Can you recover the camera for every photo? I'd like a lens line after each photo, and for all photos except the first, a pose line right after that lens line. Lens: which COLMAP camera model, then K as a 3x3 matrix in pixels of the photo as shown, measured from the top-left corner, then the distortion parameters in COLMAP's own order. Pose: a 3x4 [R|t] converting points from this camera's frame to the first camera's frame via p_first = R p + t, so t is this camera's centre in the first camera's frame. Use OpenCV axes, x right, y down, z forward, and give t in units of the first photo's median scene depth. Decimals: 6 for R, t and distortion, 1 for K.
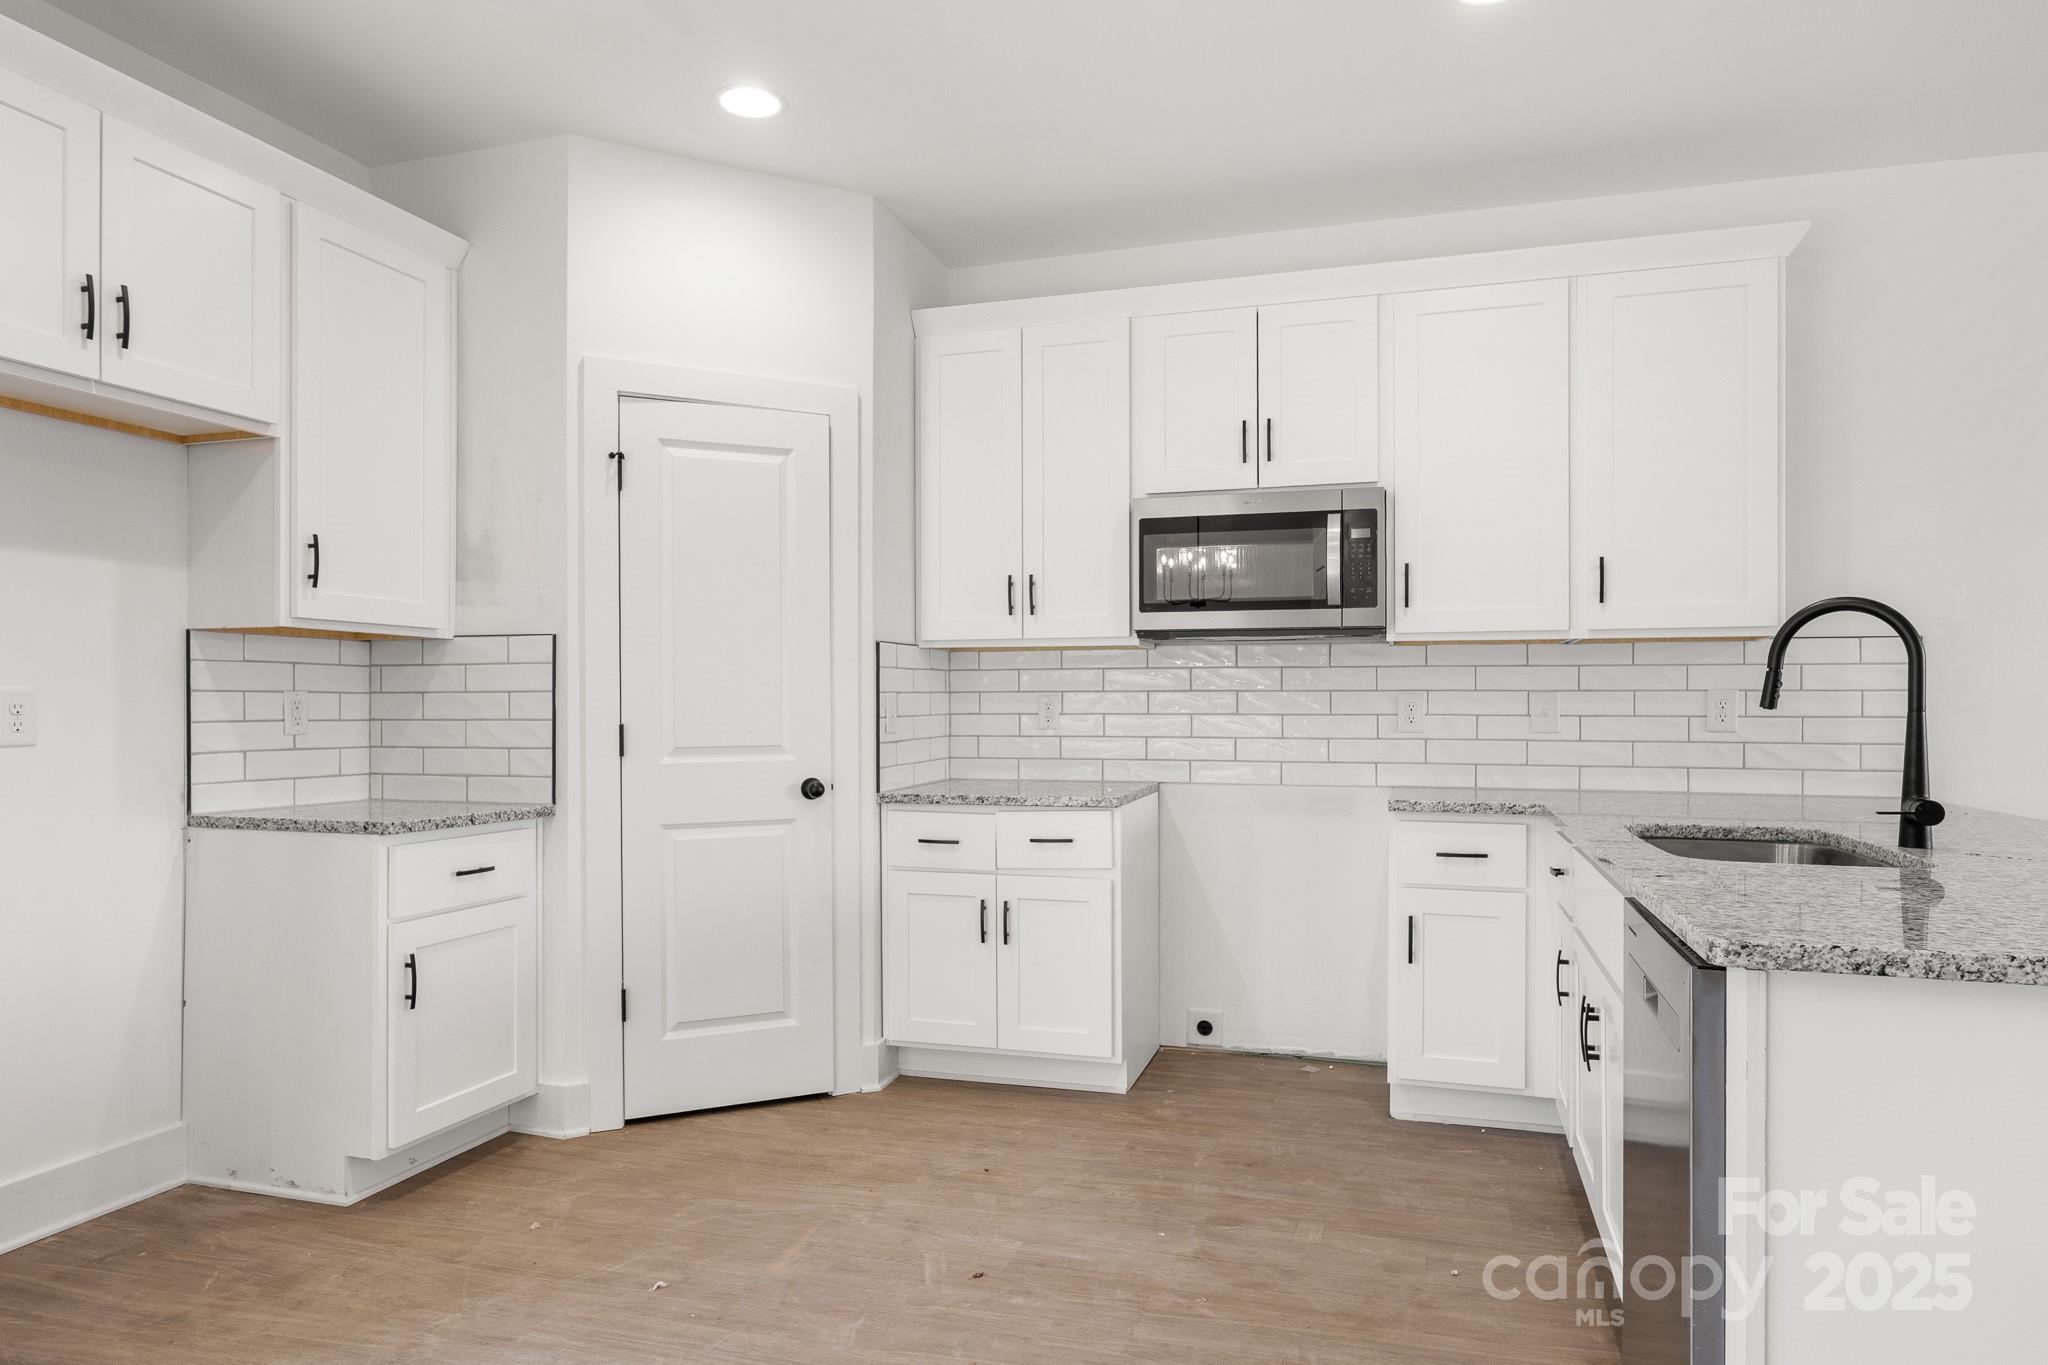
lens RADIAL K [[1285.2, 0, 1023.7], [0, 1285.2, 703.9], [0, 0, 1]] dist [-0.004132, -0.001299]
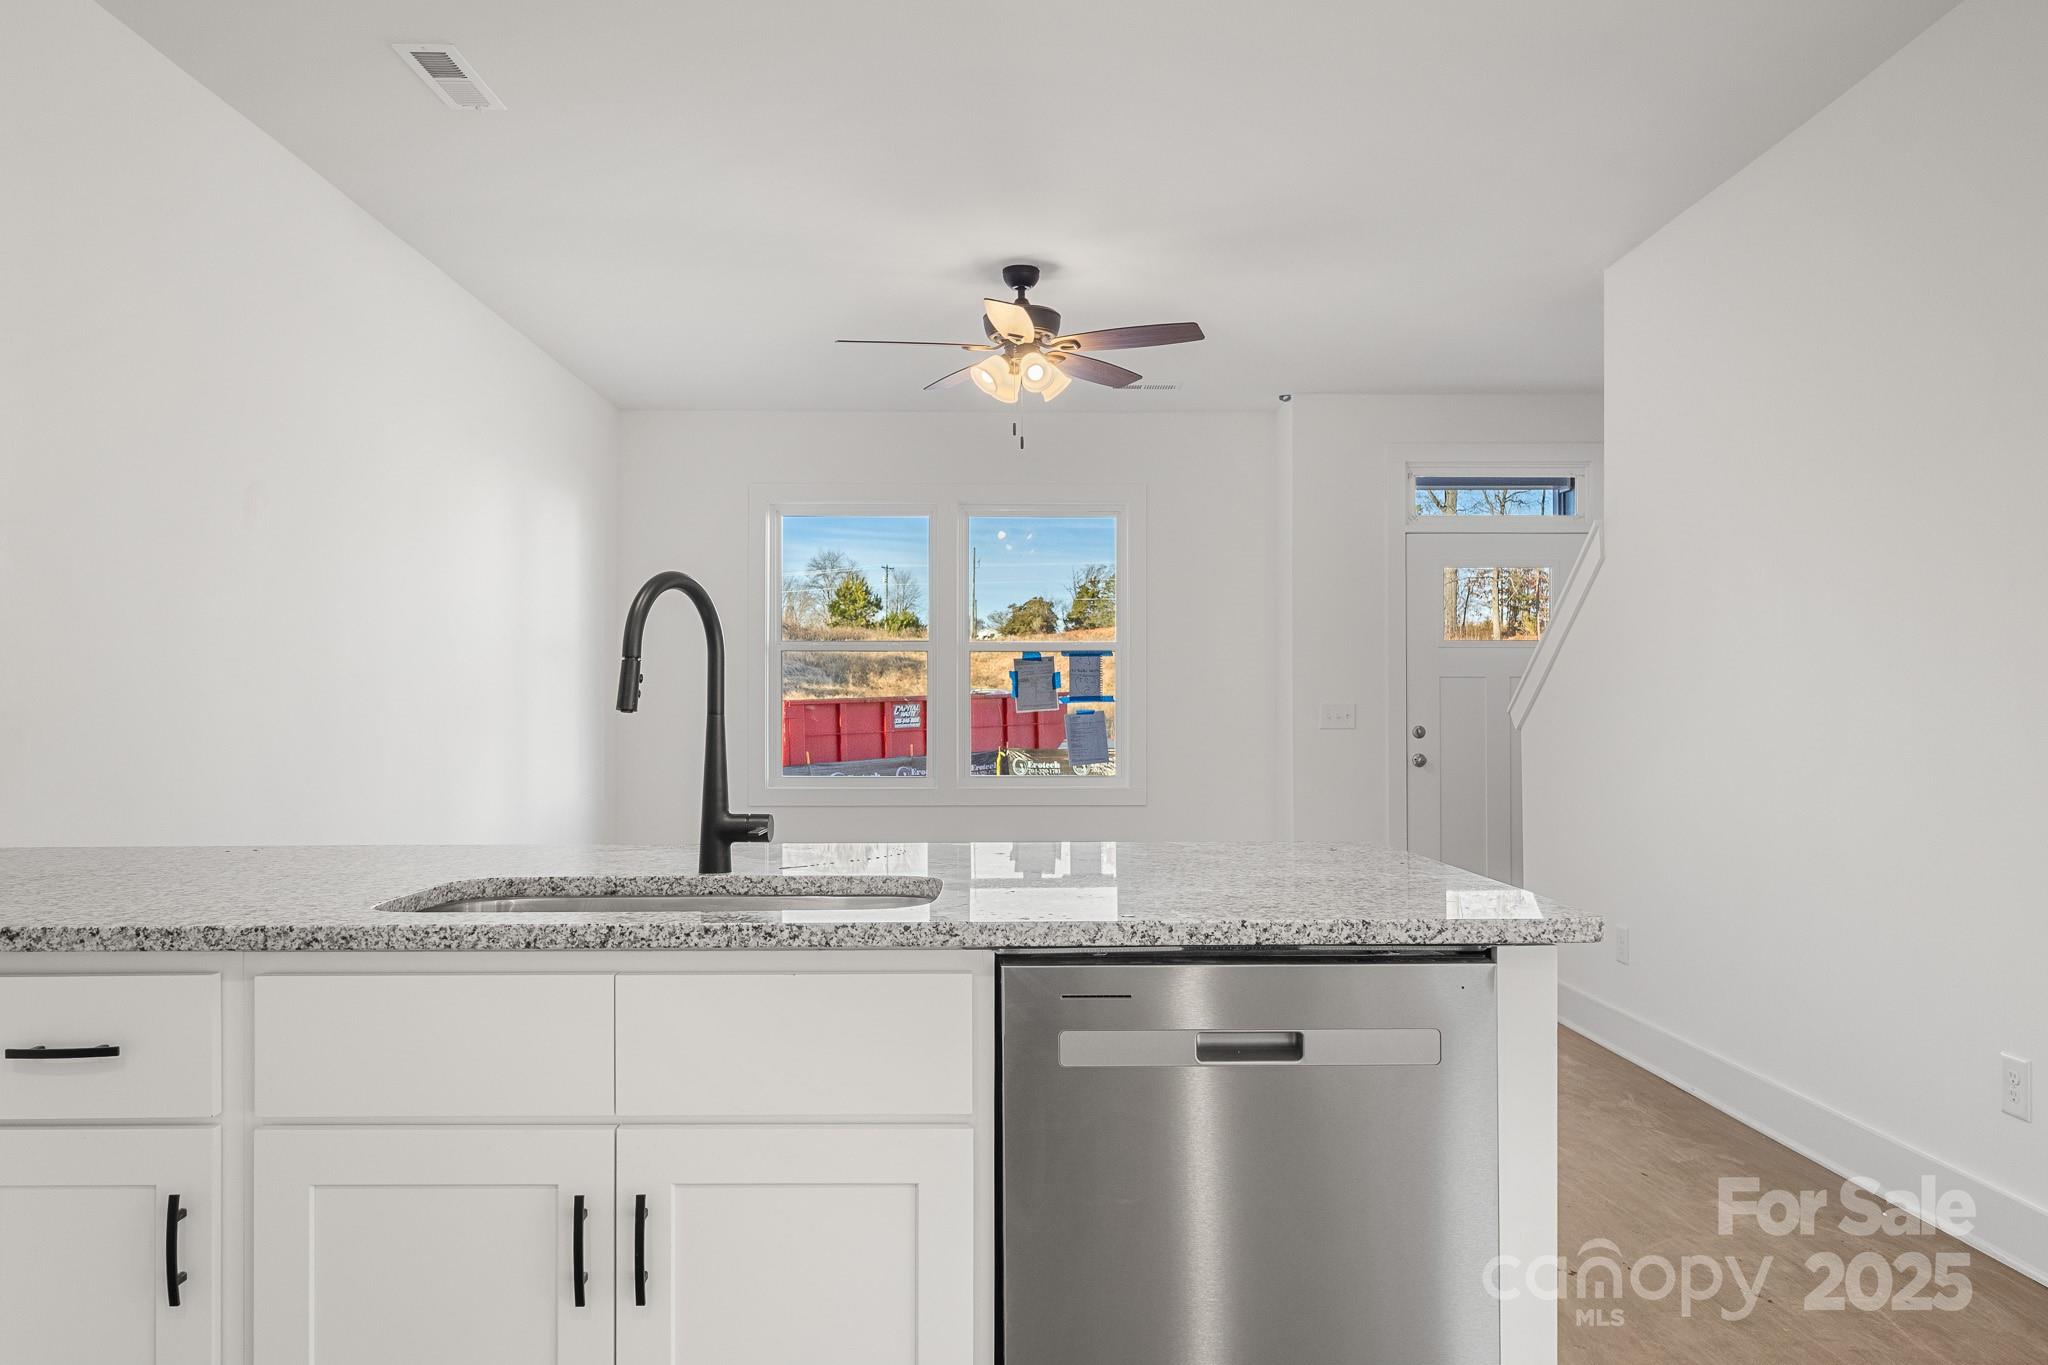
lens RADIAL K [[1423.7, 0, 1009.6], [0, 1423.7, 721.0], [0, 0, 1]] dist [0.000507, 0.013052]
pose [[-0.302778, -0.006260, 0.953041, -0.175380], [-0.000042, 0.999979, 0.006555, 0.002429], [-0.953061, 0.001945, -0.302772, 0.728964]]
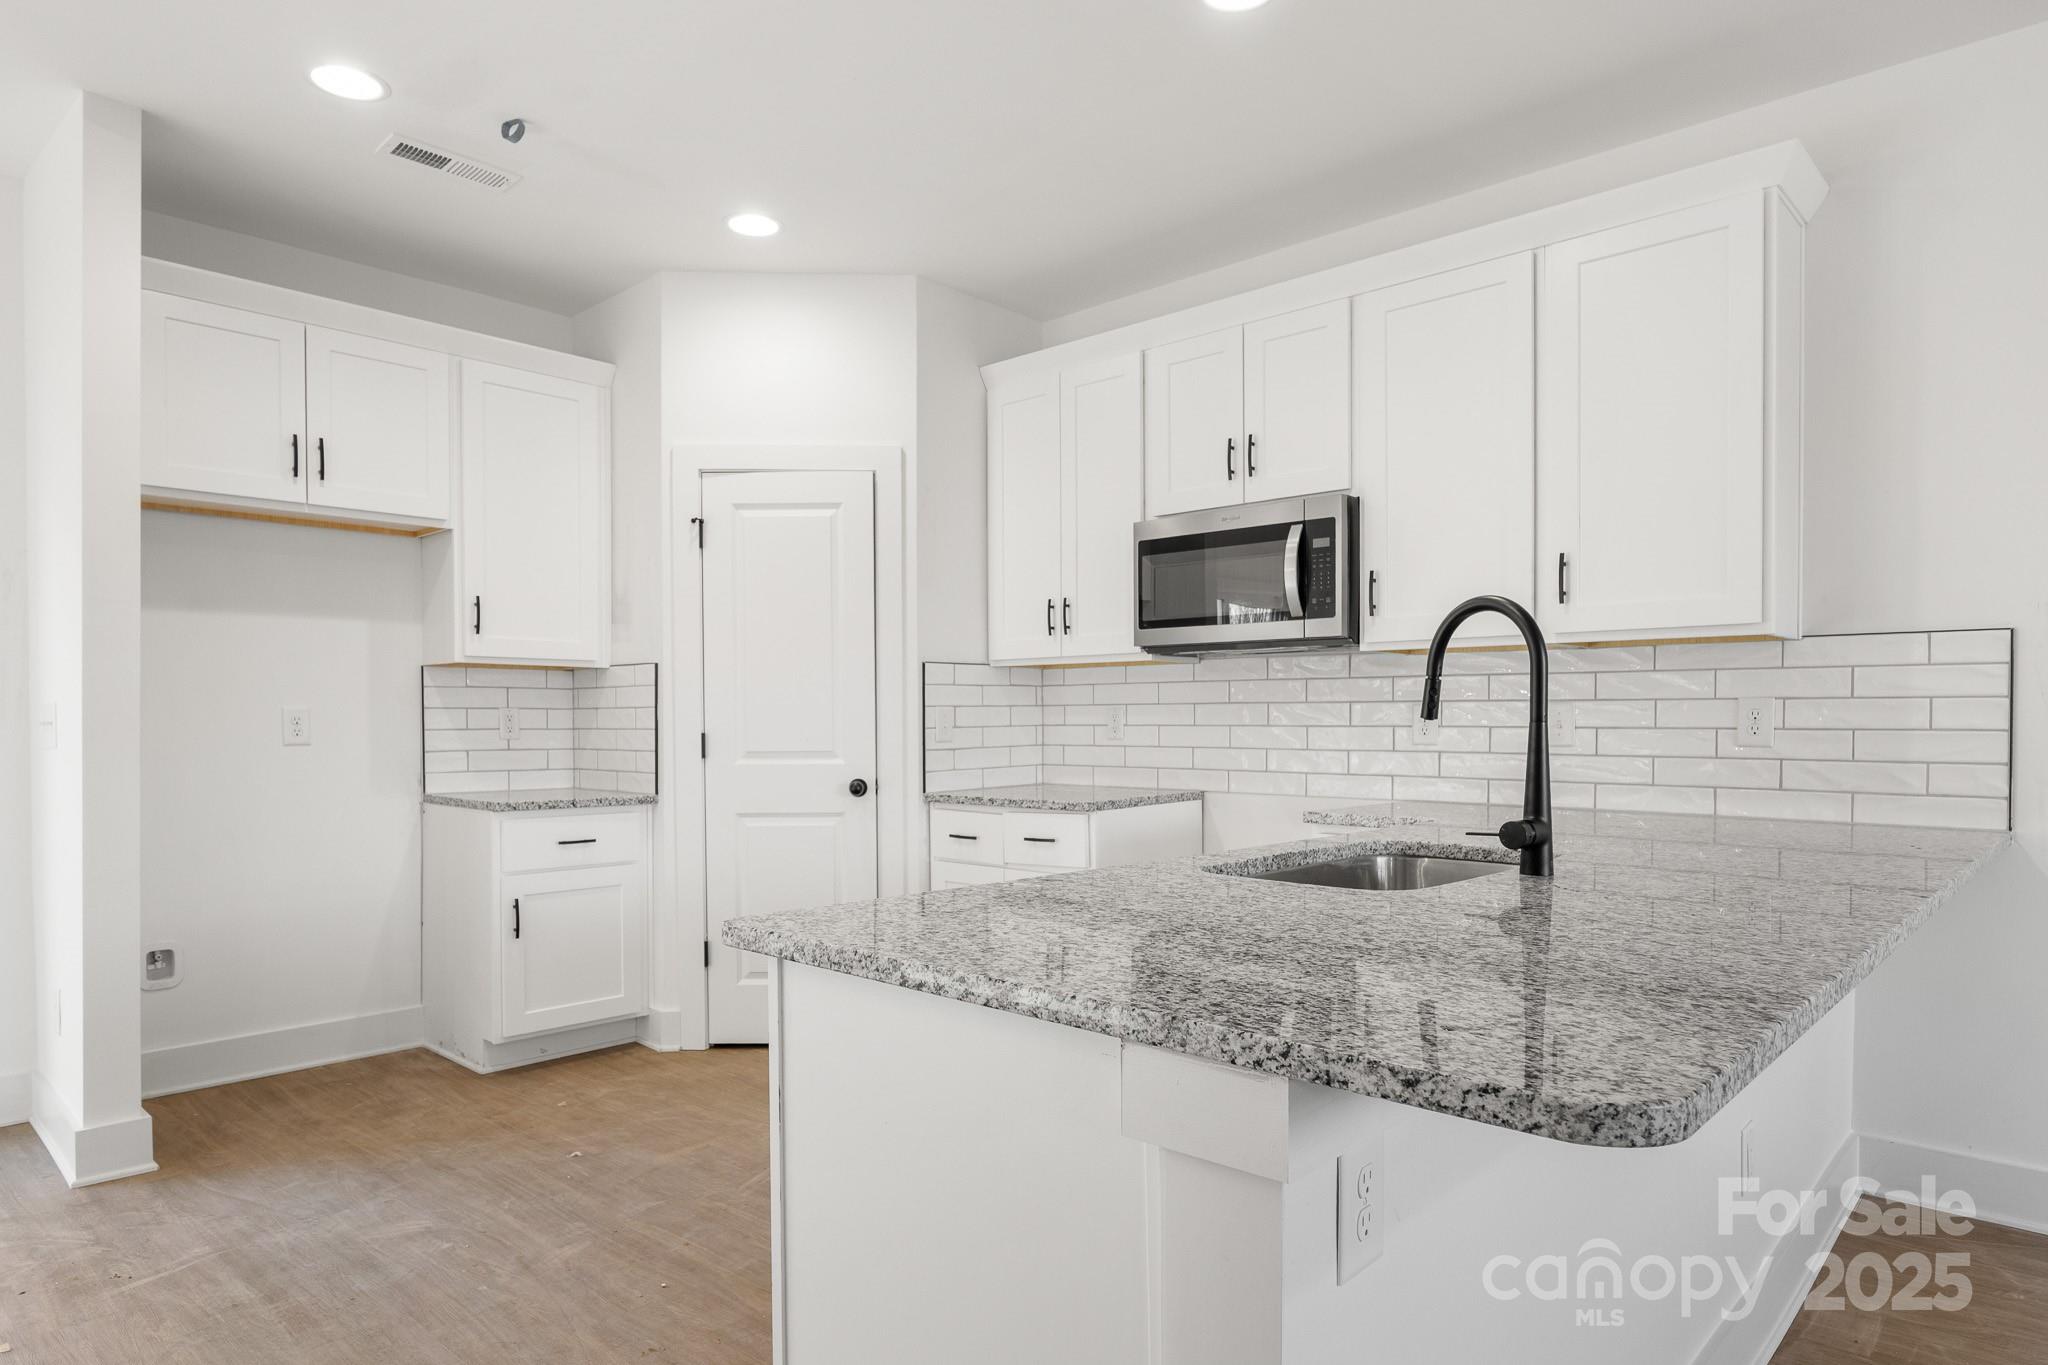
lens RADIAL K [[1208.5, 0, 1018.5], [0, 1208.5, 744.8], [0, 0, 1]] dist [-0.009888, 0.007525]
pose [[0.899109, 0.007748, -0.437657, 0.485964], [0.001707, 0.999774, 0.021207, 0.002803], [0.437722, -0.019814, 0.898892, 0.063444]]
